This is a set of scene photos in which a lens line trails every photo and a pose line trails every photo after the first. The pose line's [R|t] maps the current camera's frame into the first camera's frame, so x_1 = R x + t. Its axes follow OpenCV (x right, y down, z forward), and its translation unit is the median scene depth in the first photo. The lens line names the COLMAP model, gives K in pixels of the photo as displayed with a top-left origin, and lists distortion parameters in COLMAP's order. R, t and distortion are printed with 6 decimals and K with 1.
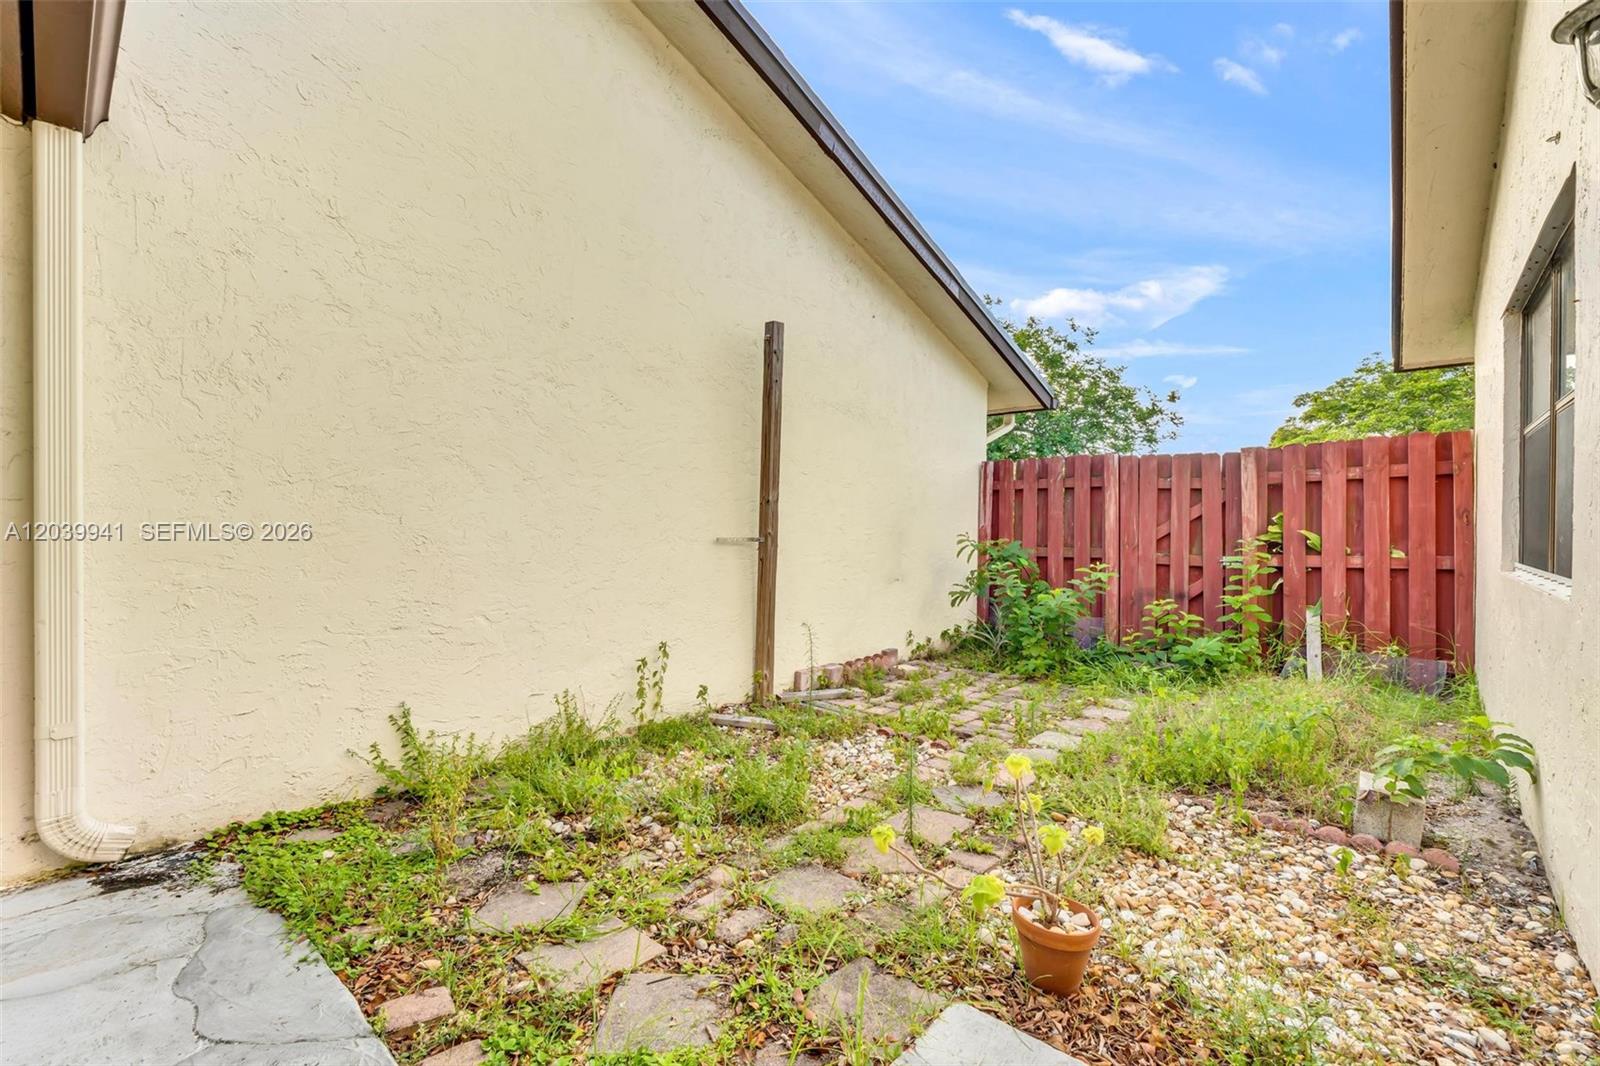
lens RADIAL K [[676.5, 0, 793.7], [0, 676.5, 534.5], [0, 0, 1]] dist [-0.003571, -0.000722]
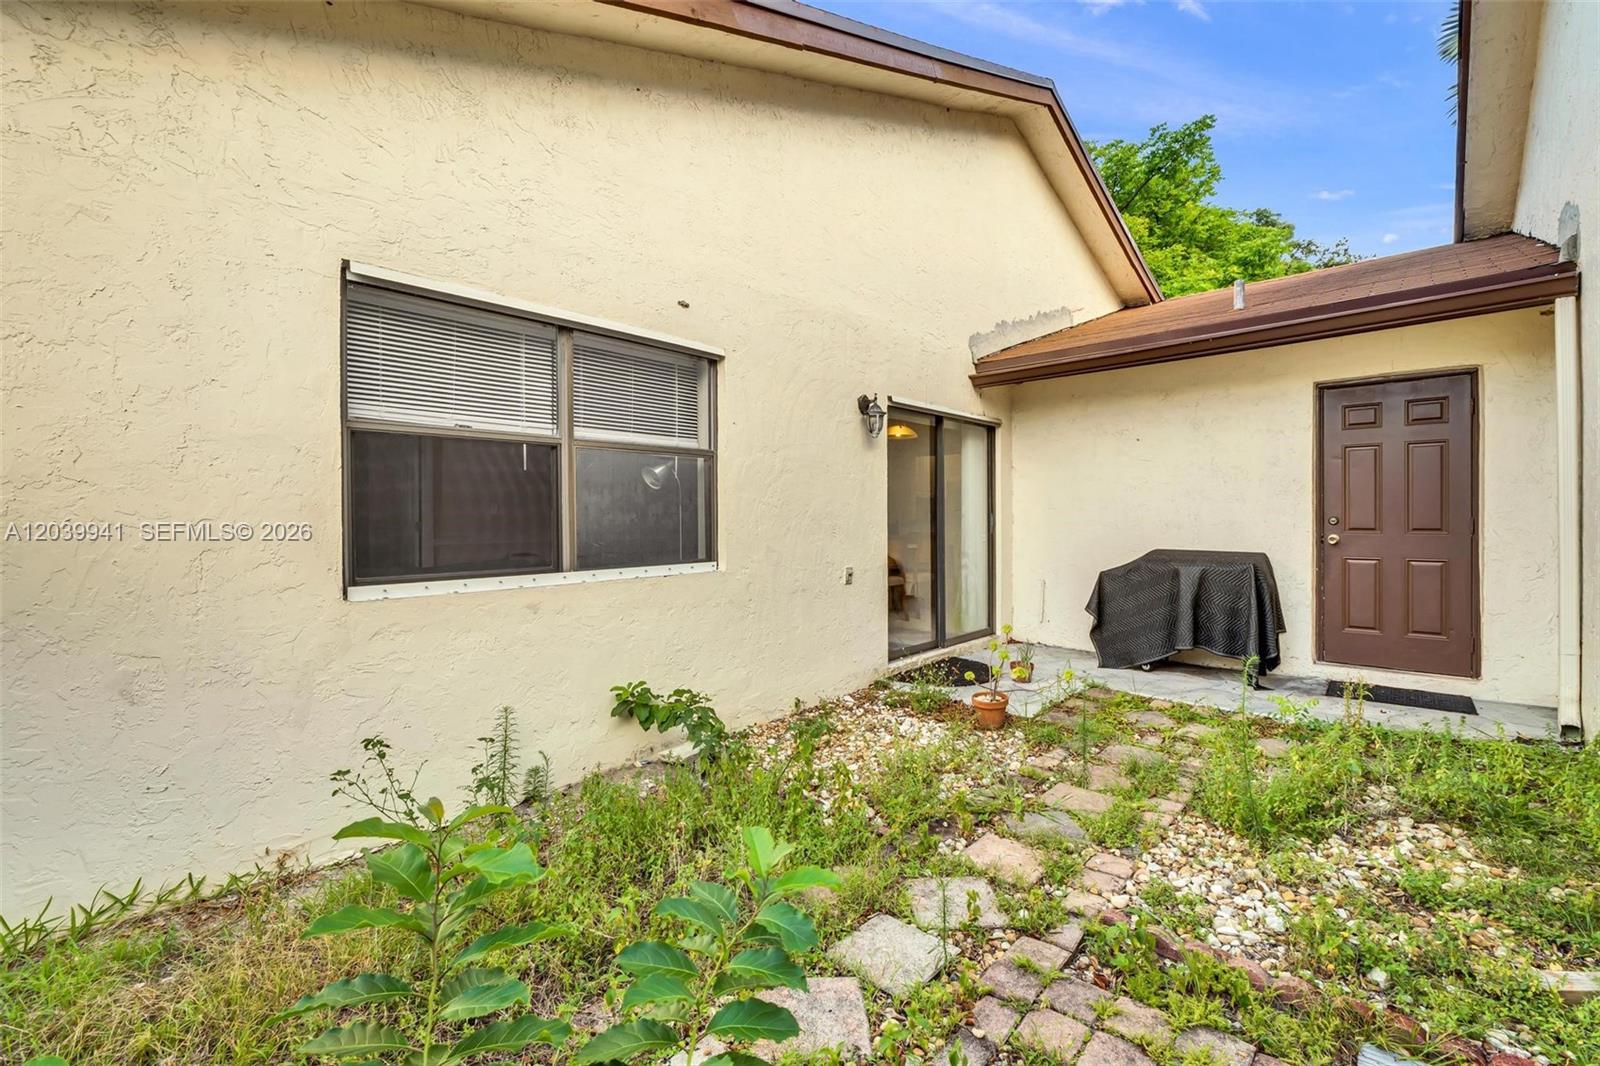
lens RADIAL K [[676.5, 0, 801.2], [0, 676.5, 526.1], [0, 0, 1]] dist [-0.003571, -0.000722]
pose [[-0.999783, -0.007701, 0.019377, 0.640505], [-0.007556, 0.999943, 0.007561, -0.044676], [-0.019434, 0.007413, -0.999784, 2.116621]]
